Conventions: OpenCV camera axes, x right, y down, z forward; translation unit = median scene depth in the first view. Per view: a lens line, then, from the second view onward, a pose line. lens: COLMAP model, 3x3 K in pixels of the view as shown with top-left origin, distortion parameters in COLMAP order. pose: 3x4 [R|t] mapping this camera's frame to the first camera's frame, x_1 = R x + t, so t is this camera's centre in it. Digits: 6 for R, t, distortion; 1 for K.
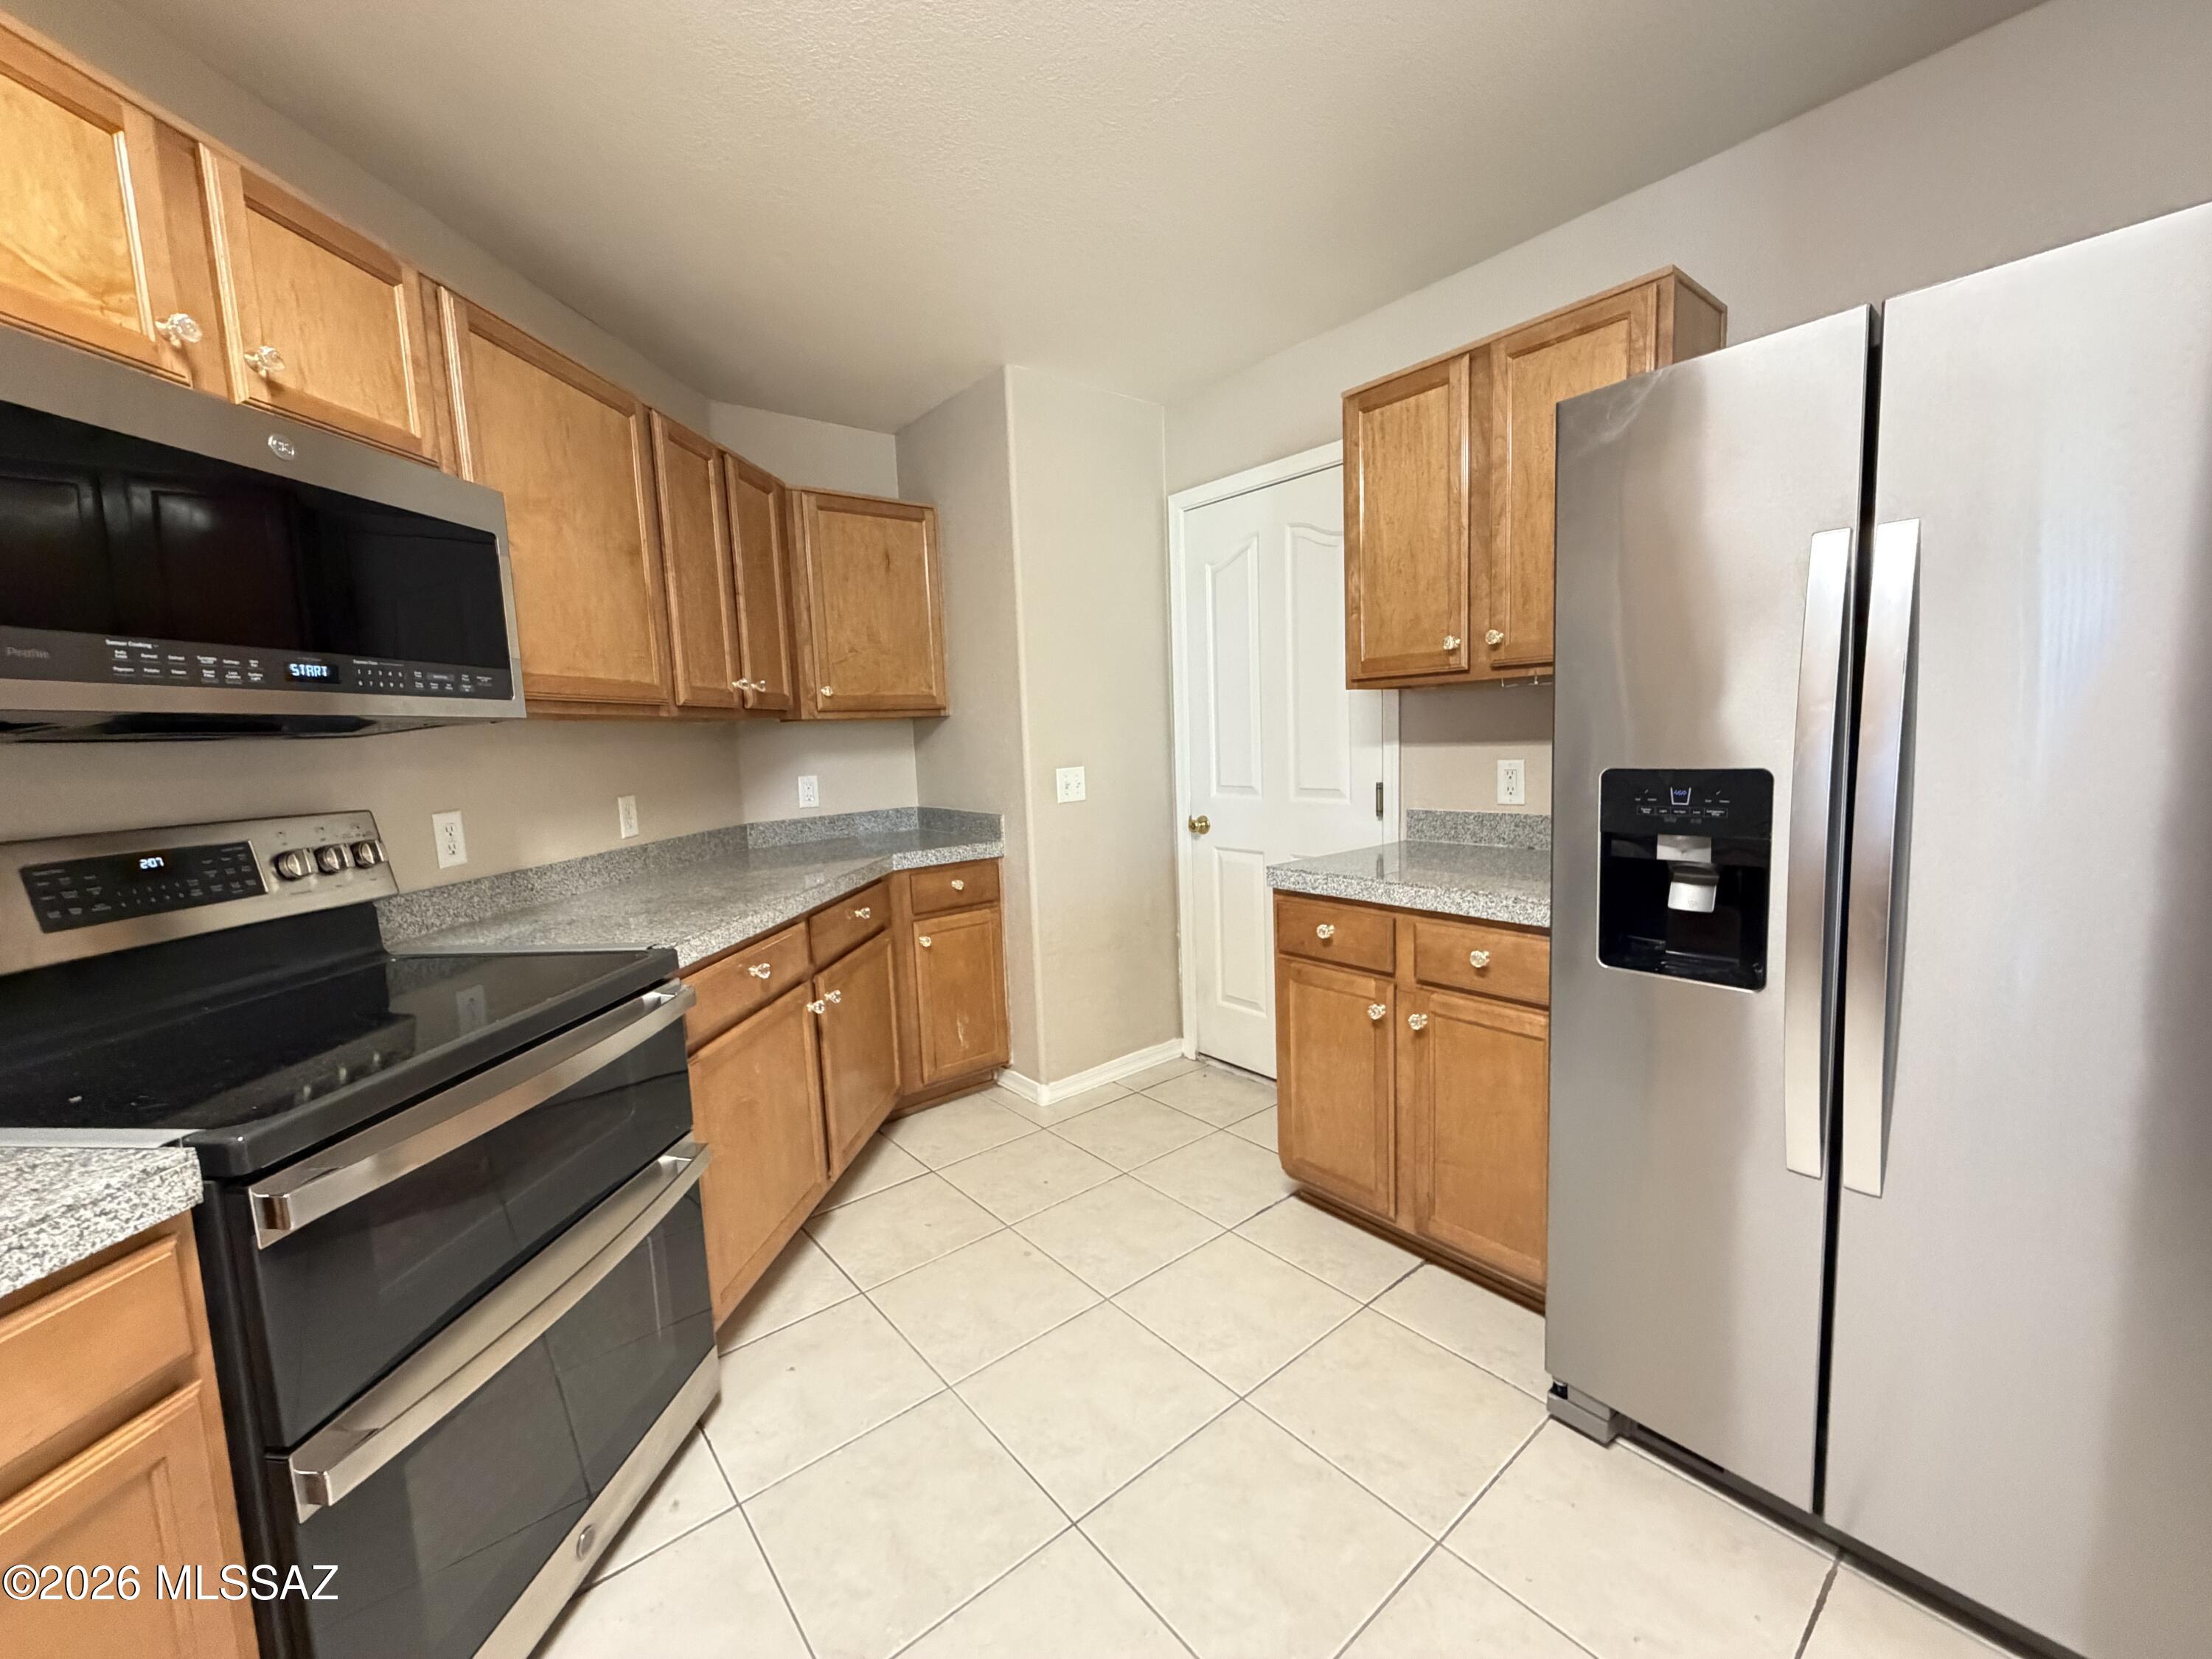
lens RADIAL K [[883.0, 0, 1100.7], [0, 883.0, 831.0], [0, 0, 1]] dist [0.000428, 0.000151]
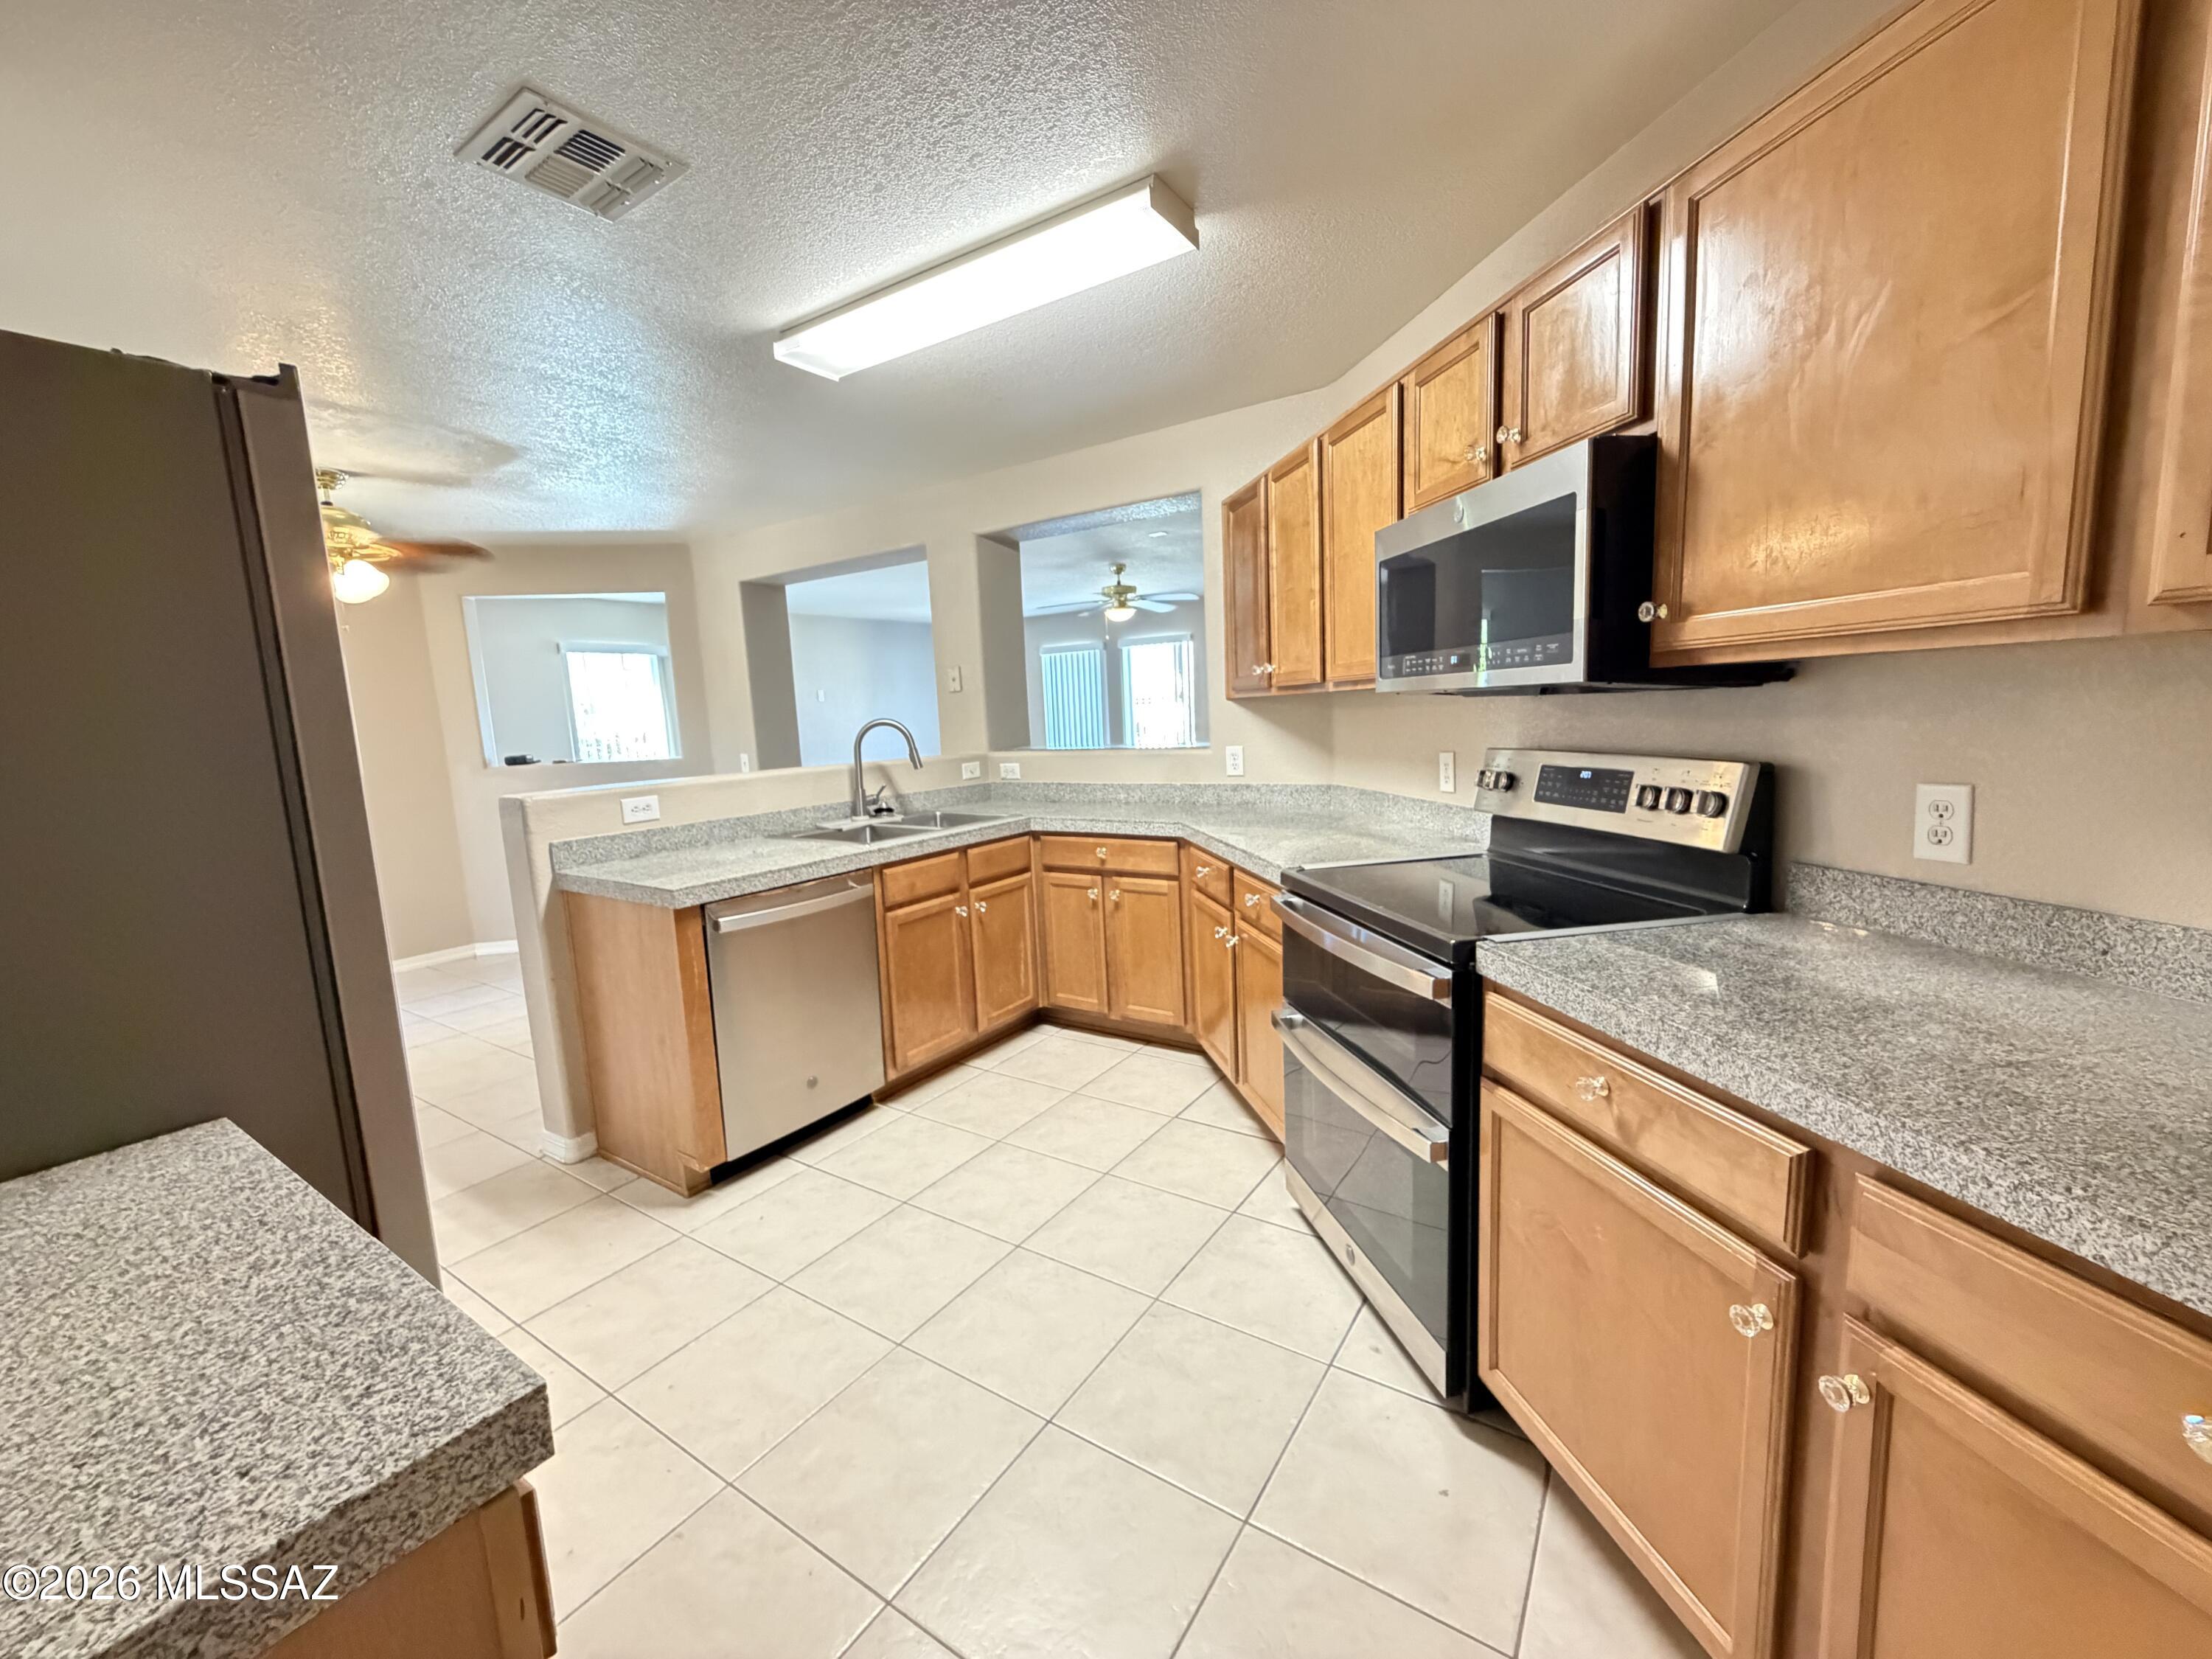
lens RADIAL K [[890.5, 0, 1106.0], [0, 890.5, 829.5], [0, 0, 1]] dist [-0.001000, 0.000072]
pose [[-0.951670, 0.122700, -0.281546, 0.088712], [0.050956, 0.967103, 0.249229, -0.174748], [0.302865, 0.222837, -0.926616, 1.294553]]
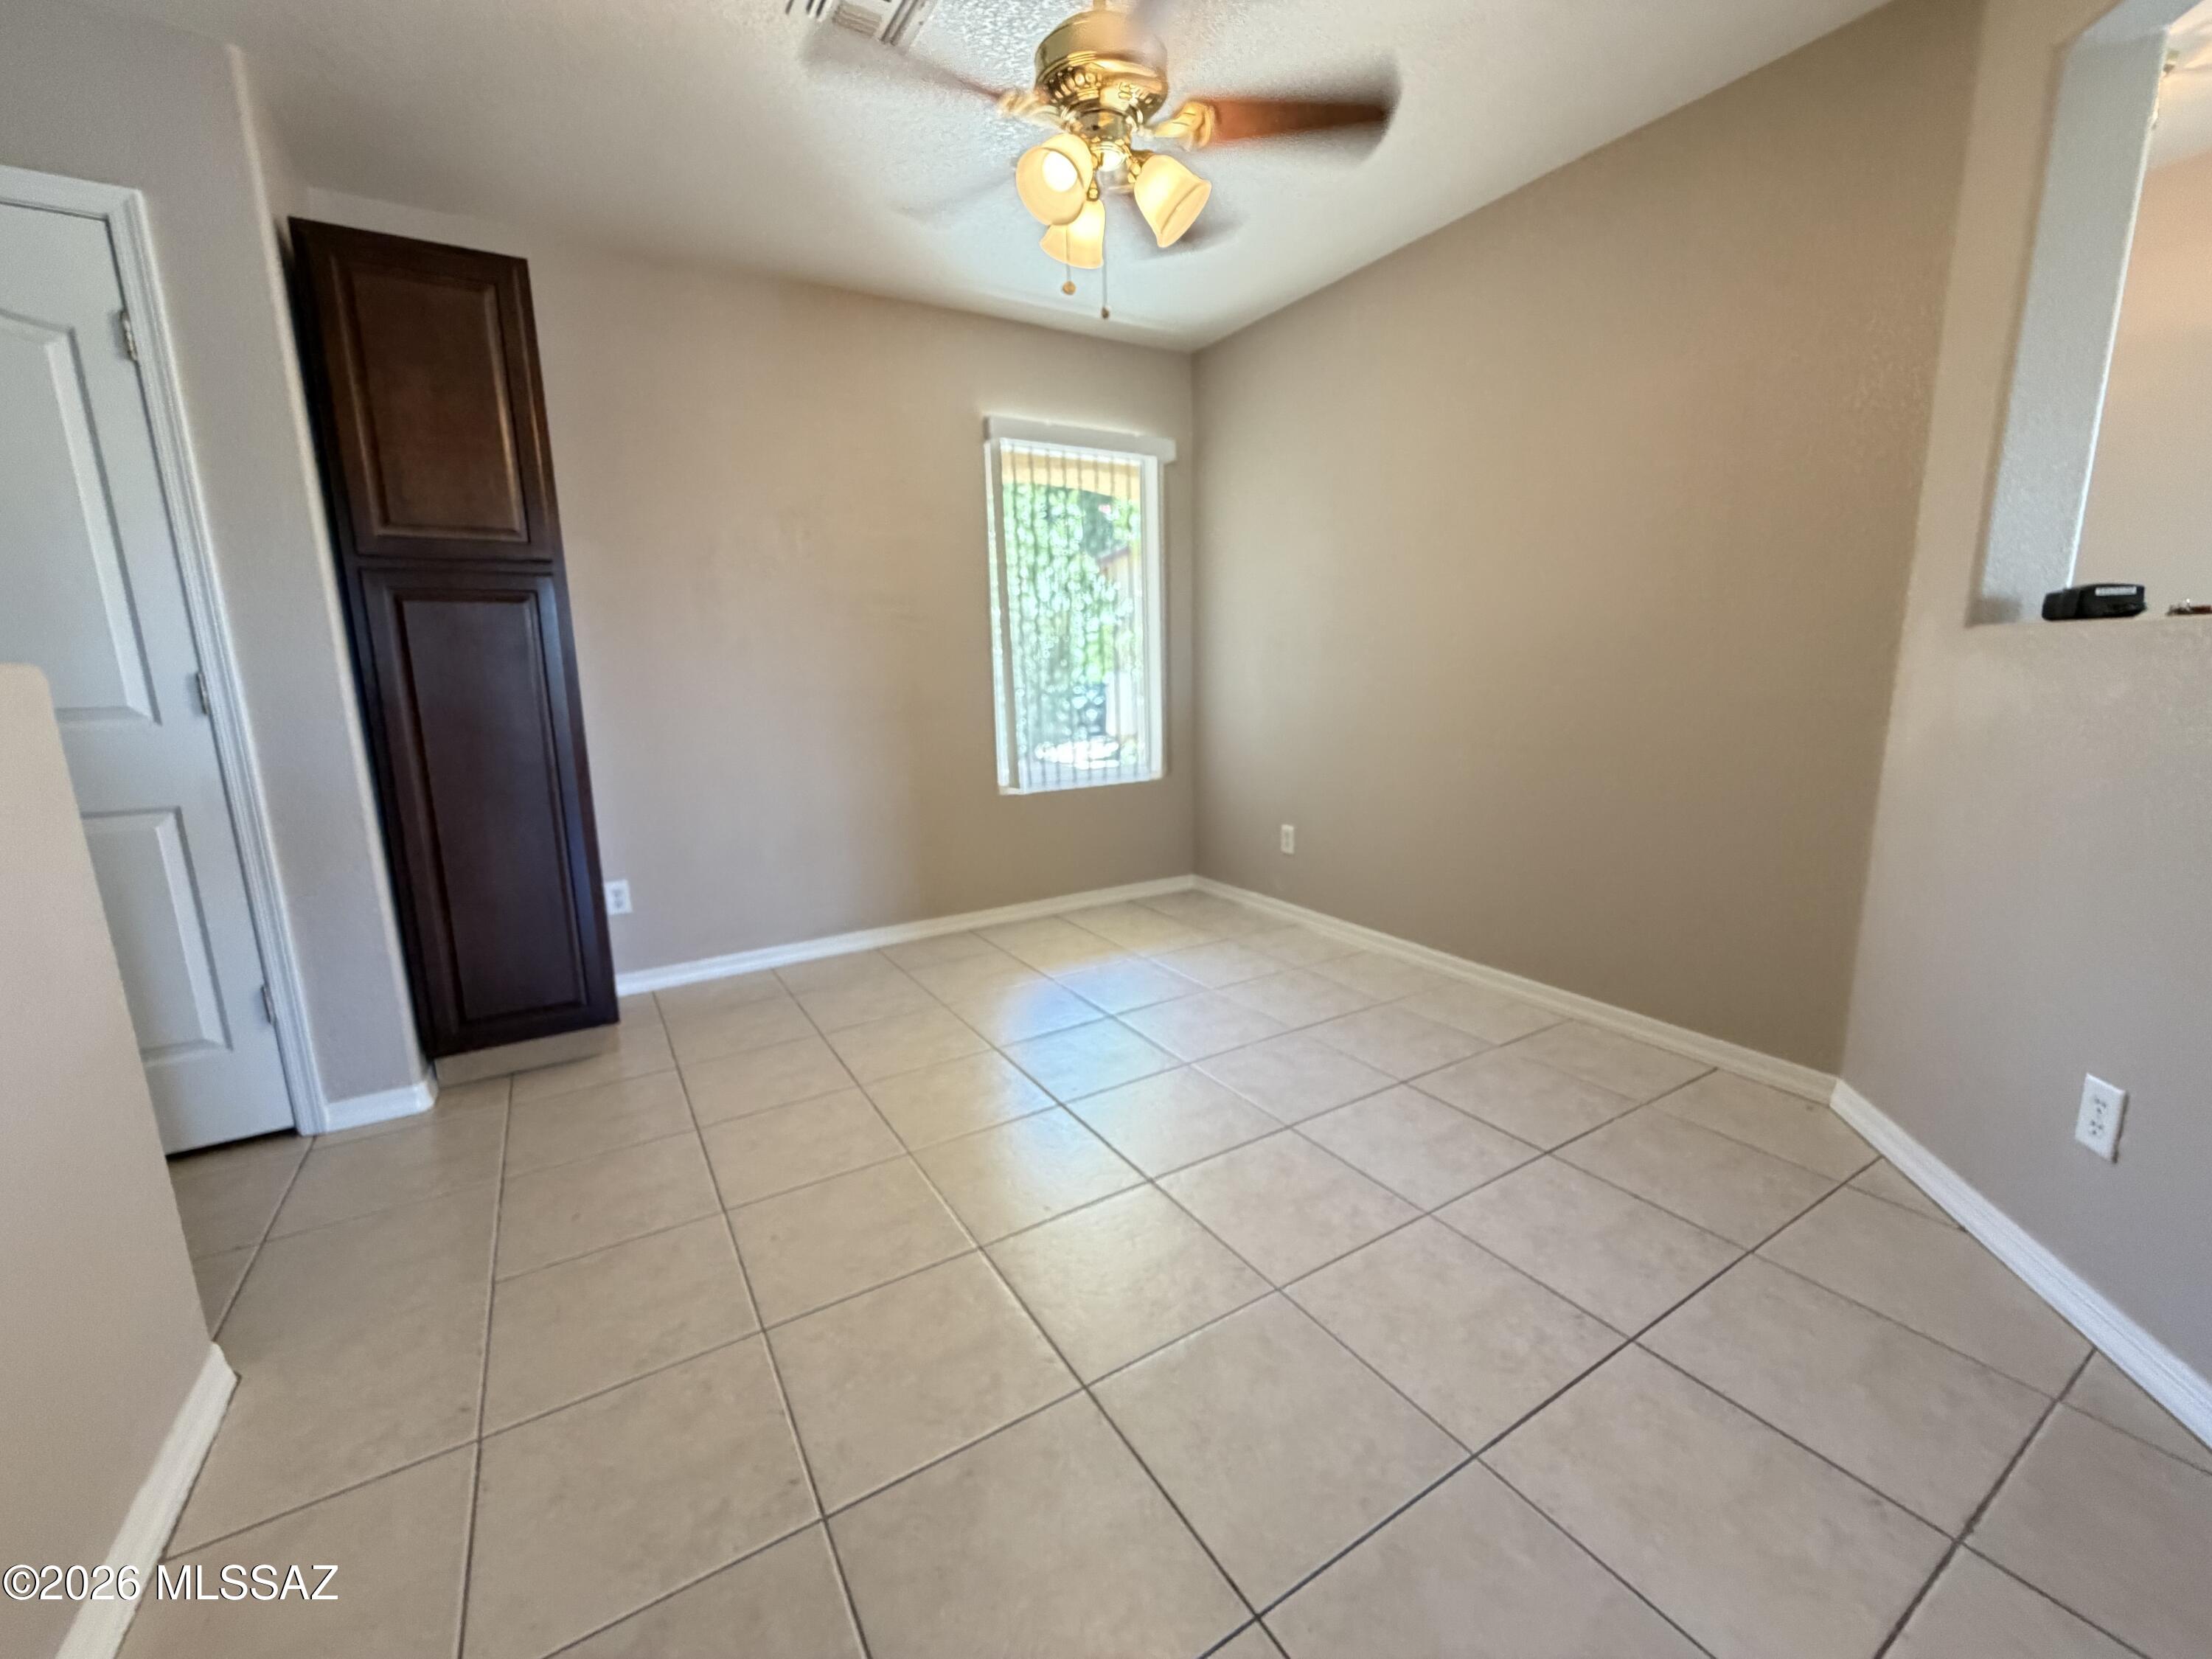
lens RADIAL K [[883.0, 0, 1100.7], [0, 883.0, 831.0], [0, 0, 1]] dist [0.000428, 0.000151]
pose [[0.143122, -0.149711, 0.978316, 0.062519], [0.128054, 0.982985, 0.131691, 0.164460], [-0.981386, 0.106430, 0.159858, -0.883065]]
